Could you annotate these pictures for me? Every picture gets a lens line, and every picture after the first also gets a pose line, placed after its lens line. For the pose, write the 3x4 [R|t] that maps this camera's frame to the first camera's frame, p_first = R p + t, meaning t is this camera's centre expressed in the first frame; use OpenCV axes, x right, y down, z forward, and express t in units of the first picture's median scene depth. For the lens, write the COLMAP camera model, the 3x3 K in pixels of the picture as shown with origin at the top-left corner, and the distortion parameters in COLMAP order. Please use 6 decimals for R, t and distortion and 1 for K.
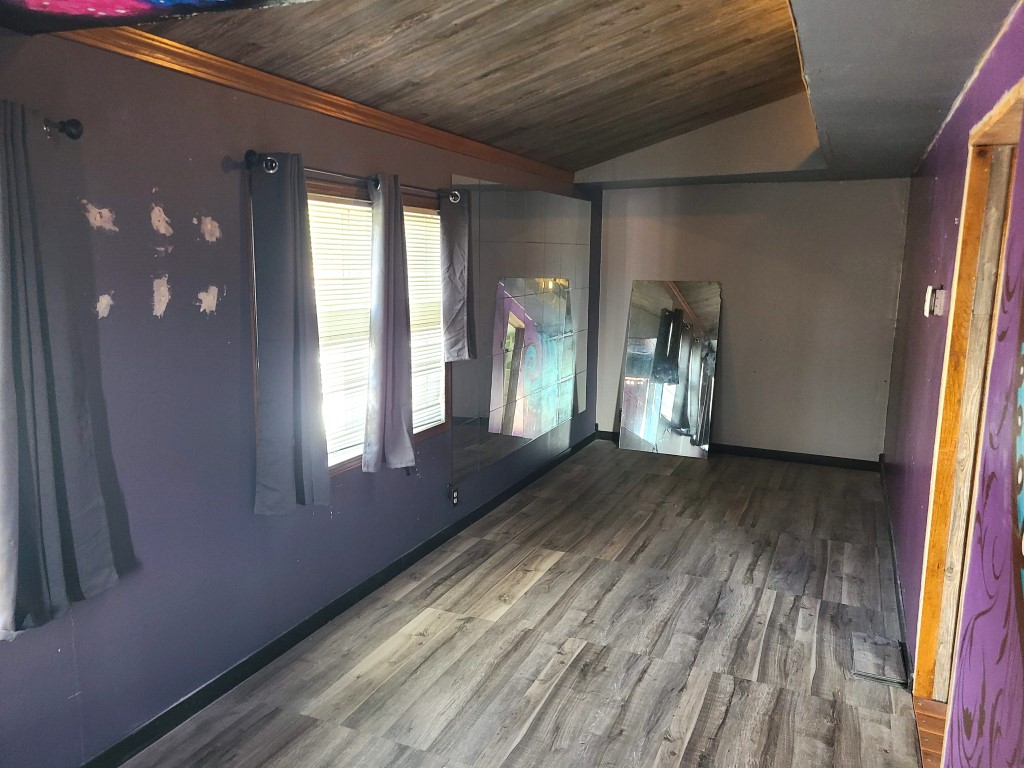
lens RADIAL K [[765.9, 0, 508.3], [0, 765.9, 387.7], [0, 0, 1]] dist [0.047021, -0.019834]
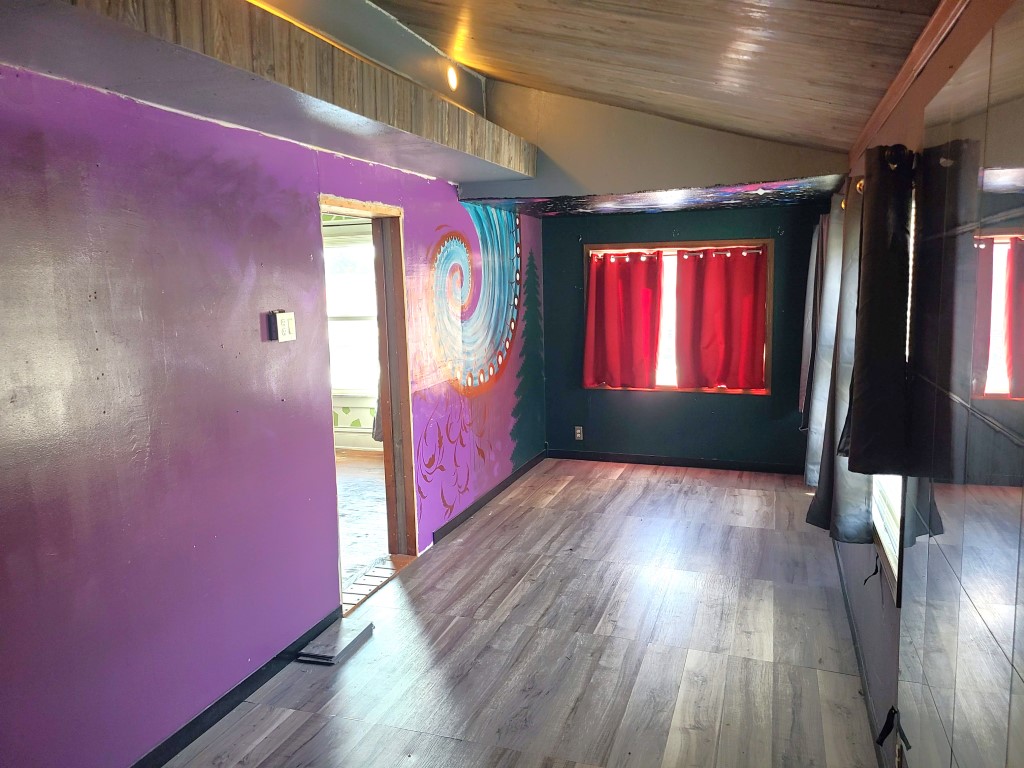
lens RADIAL K [[765.9, 0, 508.9], [0, 765.9, 383.4], [0, 0, 1]] dist [0.047021, -0.019834]
pose [[-0.996378, 0.020795, -0.082456, 0.304895], [-0.004467, 0.955502, 0.294951, -0.330102], [0.084920, 0.294251, -0.951948, 1.930699]]
